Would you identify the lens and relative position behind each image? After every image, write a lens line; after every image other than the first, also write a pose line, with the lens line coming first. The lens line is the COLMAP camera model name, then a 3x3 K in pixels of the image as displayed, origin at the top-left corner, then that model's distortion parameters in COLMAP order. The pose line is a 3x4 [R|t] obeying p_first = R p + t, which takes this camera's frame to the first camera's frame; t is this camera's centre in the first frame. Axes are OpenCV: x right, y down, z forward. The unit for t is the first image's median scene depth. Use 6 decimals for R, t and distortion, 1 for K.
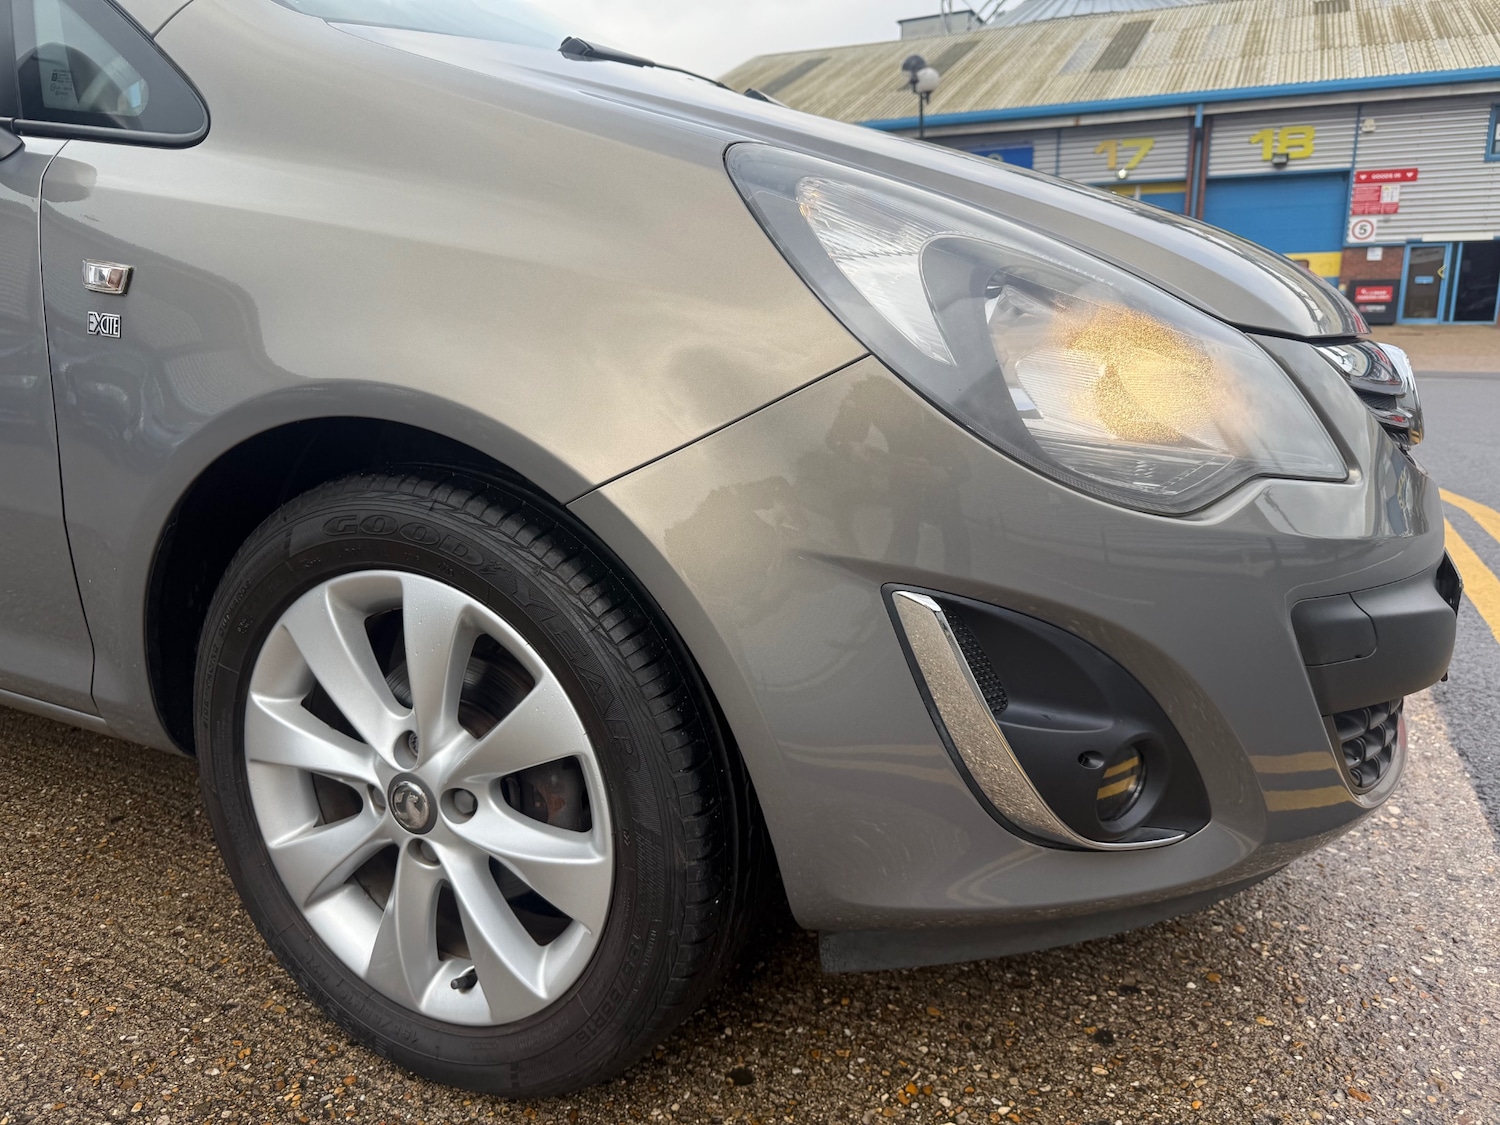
lens RADIAL K [[1067.2, 0, 747.3], [0, 1067.2, 581.5], [0, 0, 1]] dist [0.003025, -0.007611]
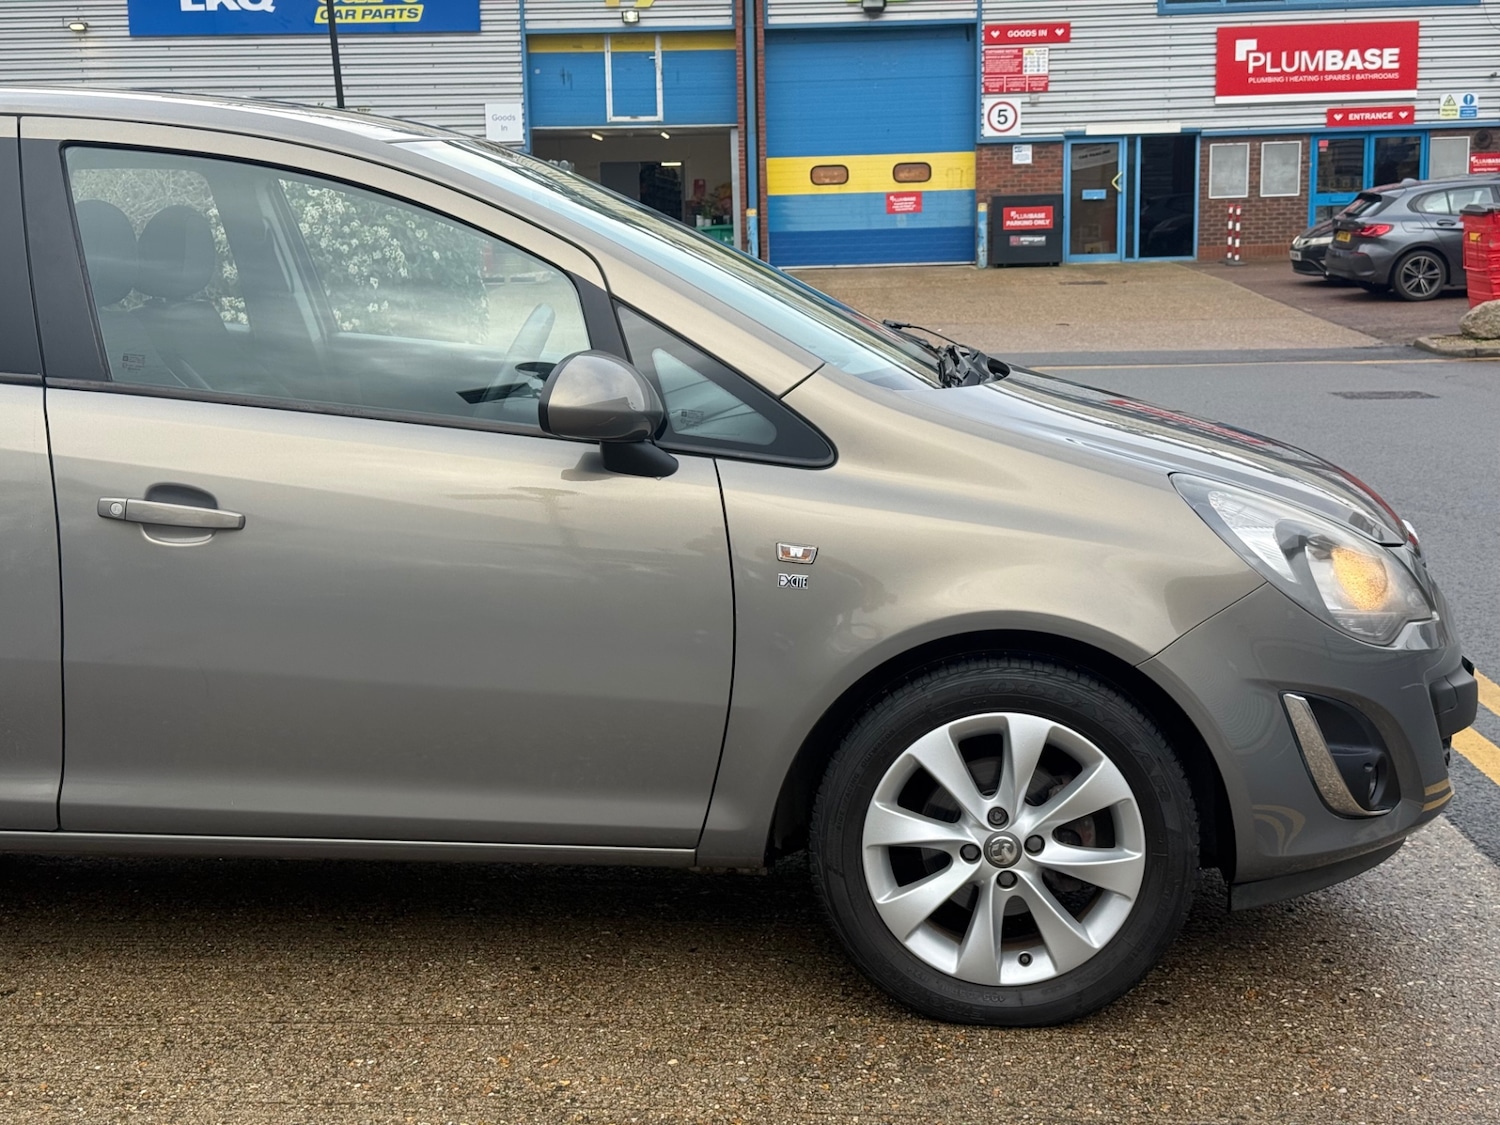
lens RADIAL K [[2085.4, 0, 692.2], [0, 2085.4, 653.1], [0, 0, 1]] dist [0.166405, -0.342217]
pose [[0.925937, -0.088579, 0.367145, -0.086172], [0.103972, 0.994330, -0.022320, -0.003502], [-0.363086, 0.058839, 0.929896, -0.084724]]
